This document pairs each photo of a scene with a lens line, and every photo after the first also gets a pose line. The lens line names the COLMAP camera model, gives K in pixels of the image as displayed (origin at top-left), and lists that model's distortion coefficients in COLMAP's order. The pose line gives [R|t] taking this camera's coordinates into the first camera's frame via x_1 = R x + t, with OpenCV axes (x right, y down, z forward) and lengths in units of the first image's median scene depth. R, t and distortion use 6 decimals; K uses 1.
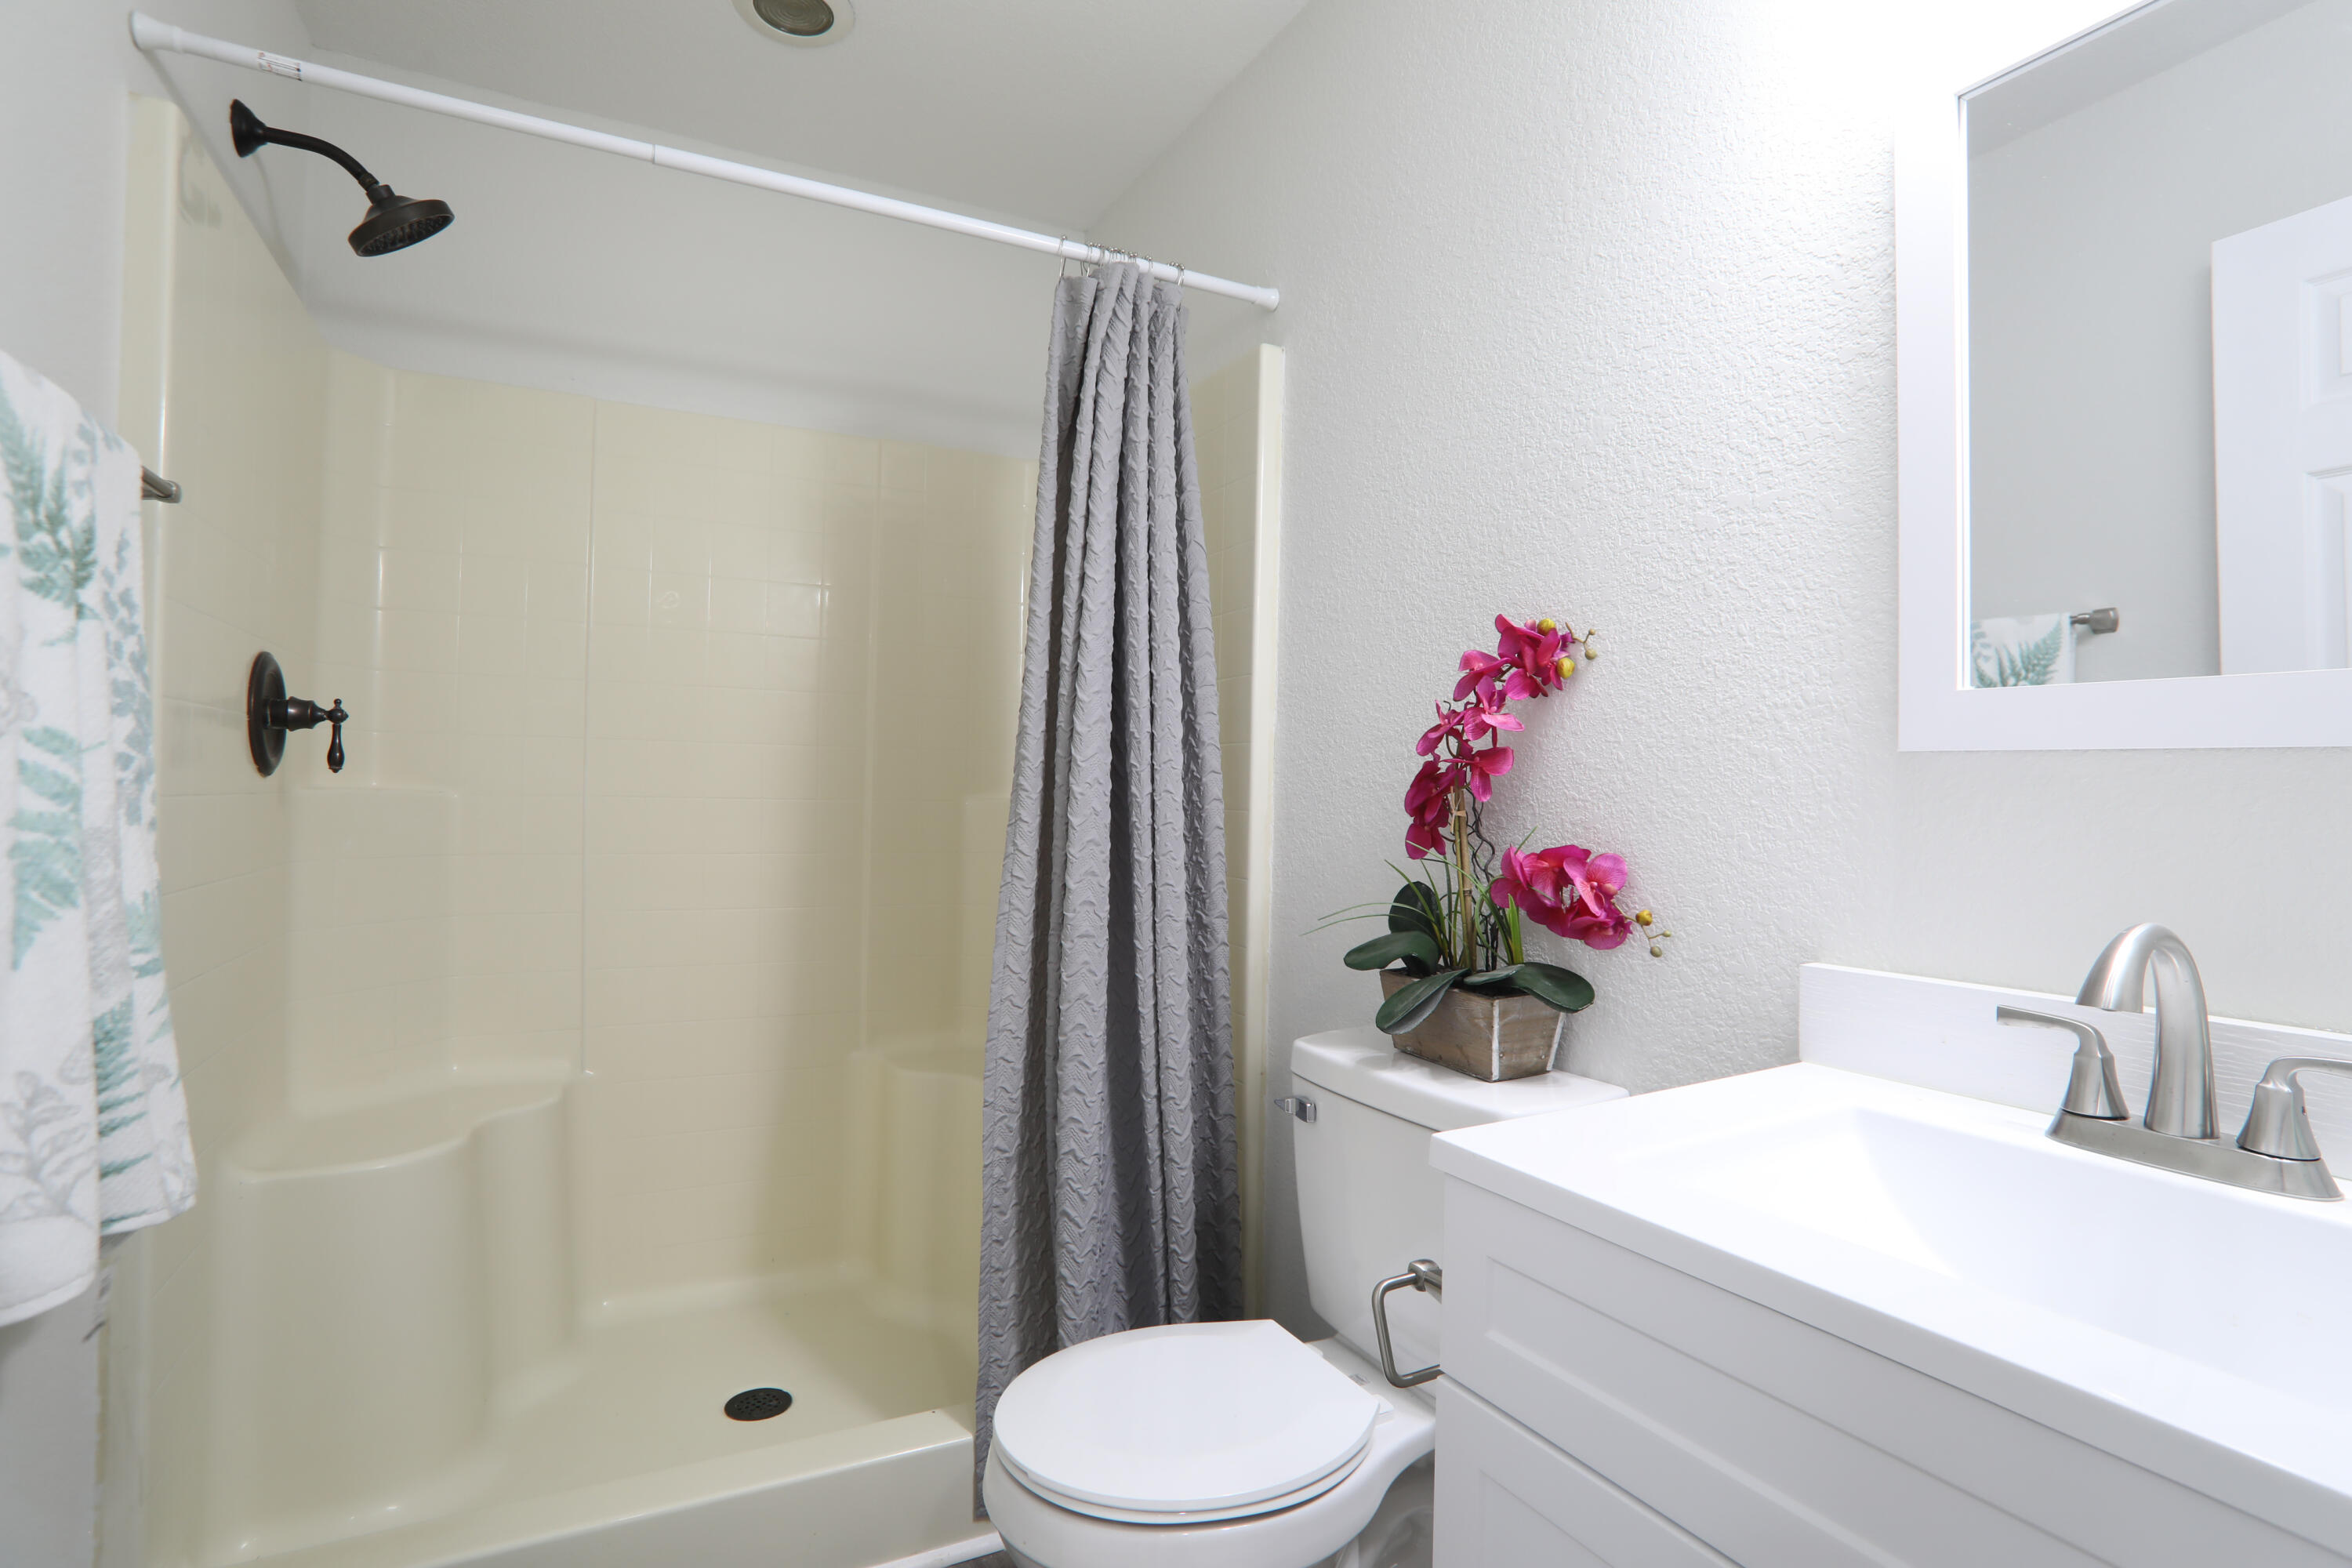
lens RADIAL K [[1150.5, 0, 1176.0], [0, 1150.5, 784.0], [0, 0, 1]] dist [-0.080617, 0.033943]
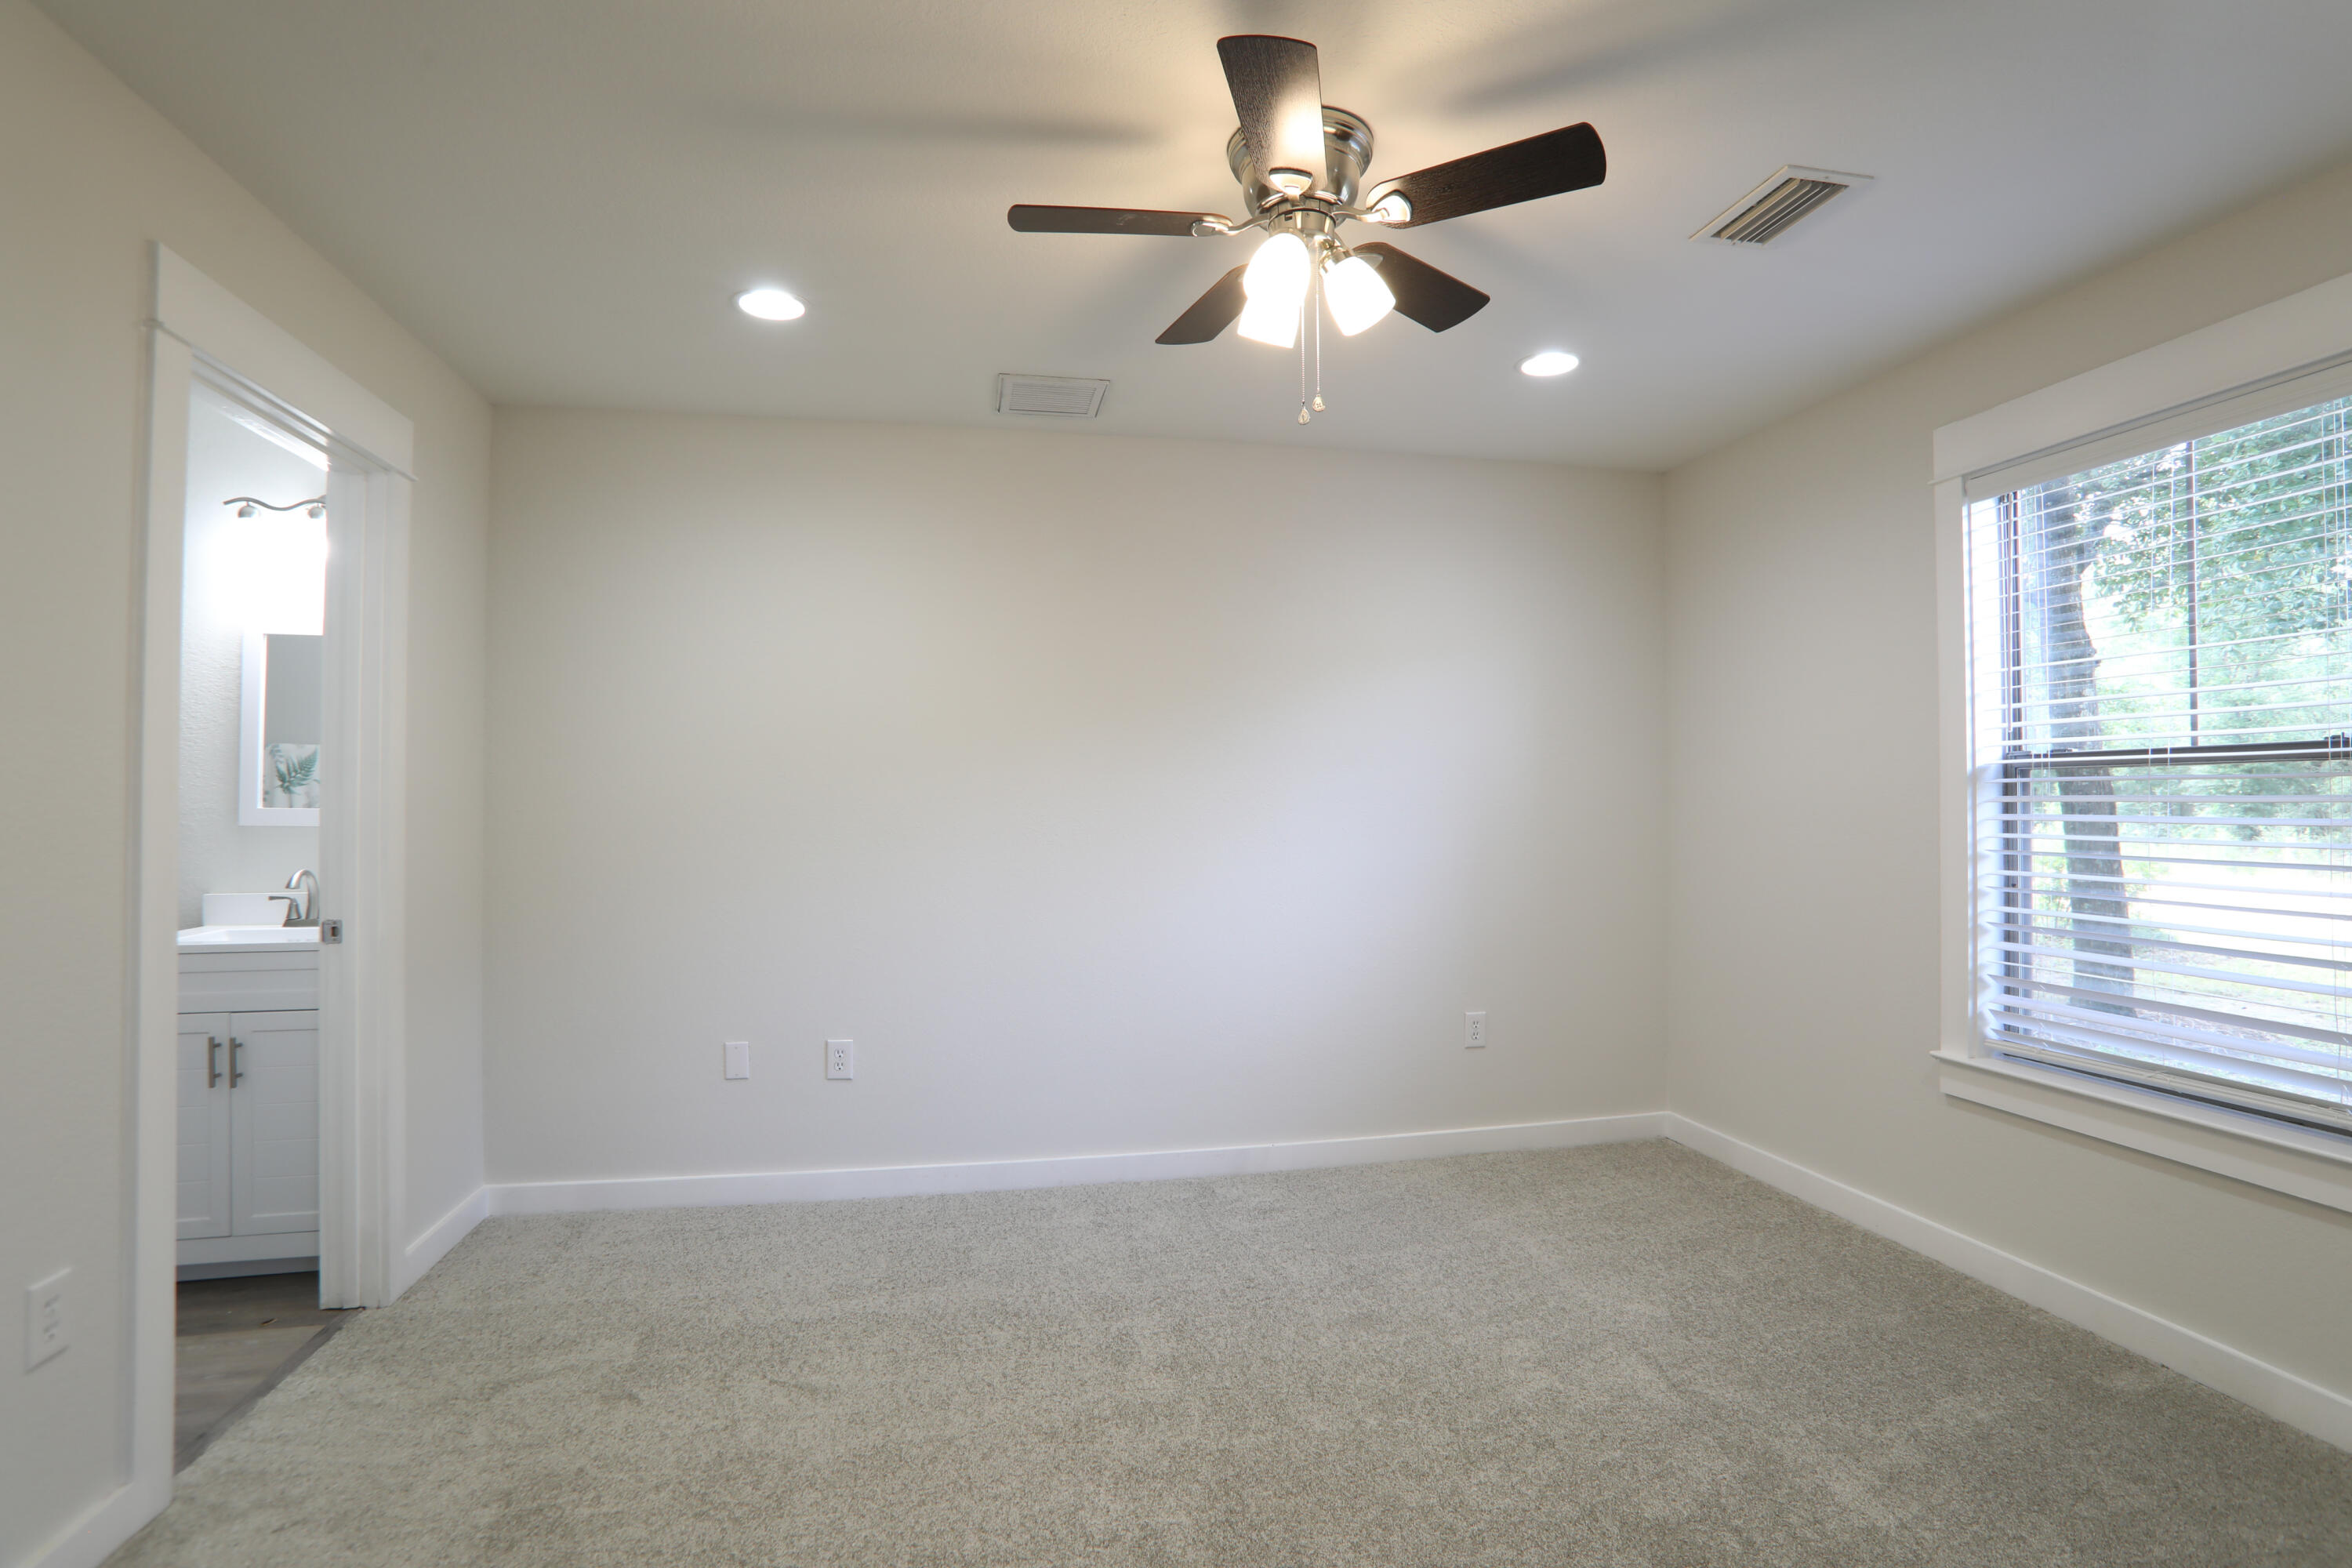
lens RADIAL K [[1150.5, 0, 1176.0], [0, 1150.5, 784.0], [0, 0, 1]] dist [-0.080617, 0.033943]
pose [[0.276173, 0.012160, 0.961031, -2.085958], [-0.000191, 0.999921, -0.012597, -0.133924], [-0.961108, 0.003295, 0.276153, -3.097289]]
